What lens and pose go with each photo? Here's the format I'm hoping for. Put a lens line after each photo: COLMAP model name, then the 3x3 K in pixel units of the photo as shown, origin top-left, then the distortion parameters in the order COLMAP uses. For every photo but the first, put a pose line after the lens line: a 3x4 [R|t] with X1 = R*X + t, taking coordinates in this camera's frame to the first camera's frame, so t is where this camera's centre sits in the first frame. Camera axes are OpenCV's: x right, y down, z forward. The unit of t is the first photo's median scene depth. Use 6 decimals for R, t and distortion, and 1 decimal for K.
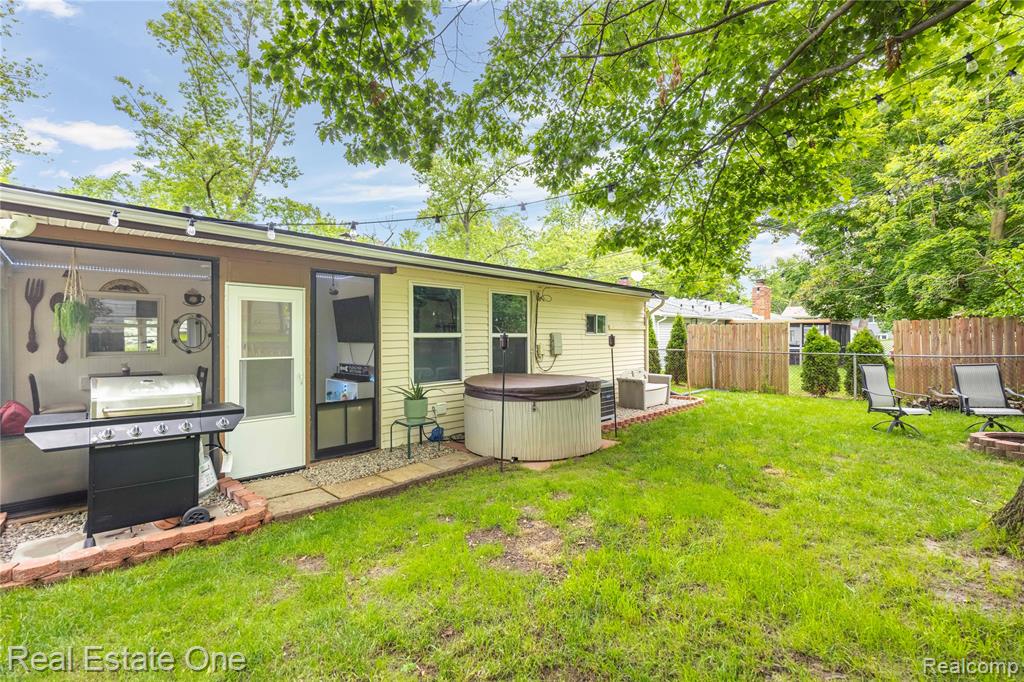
lens RADIAL K [[485.1, 0, 512.9], [0, 485.1, 338.0], [0, 0, 1]] dist [-0.021034, -0.000658]
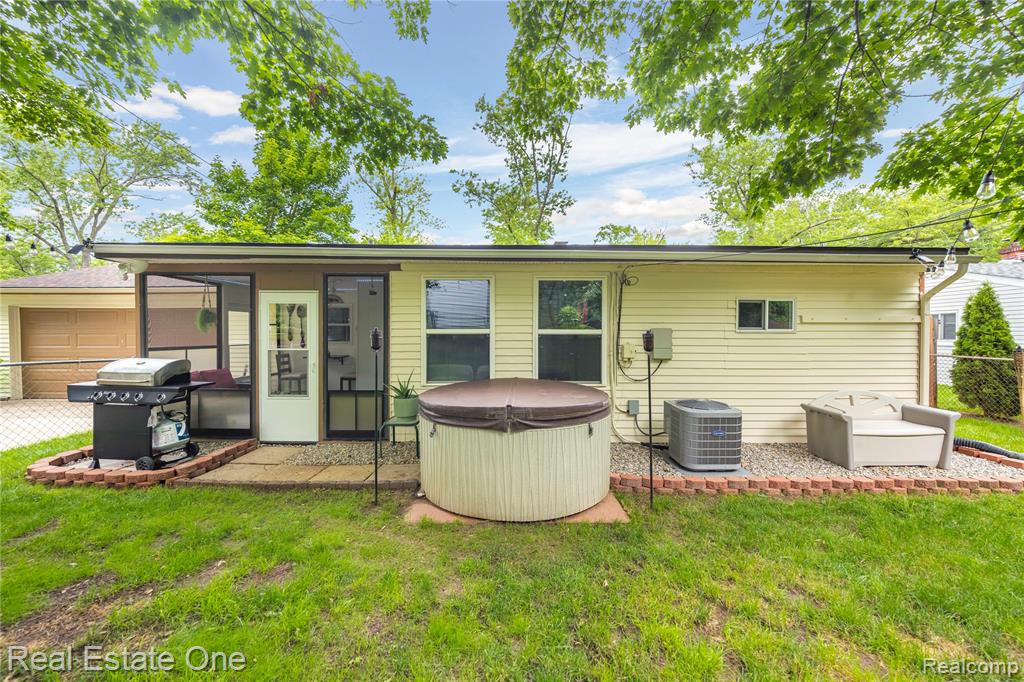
lens RADIAL K [[374.8, 0, 513.0], [0, 374.8, 334.2], [0, 0, 1]] dist [-0.001698, -0.000116]
pose [[0.665355, 0.008667, -0.746477, 0.427457], [-0.007347, 0.999960, 0.005061, -0.004550], [0.746491, 0.002117, 0.665392, 0.567870]]
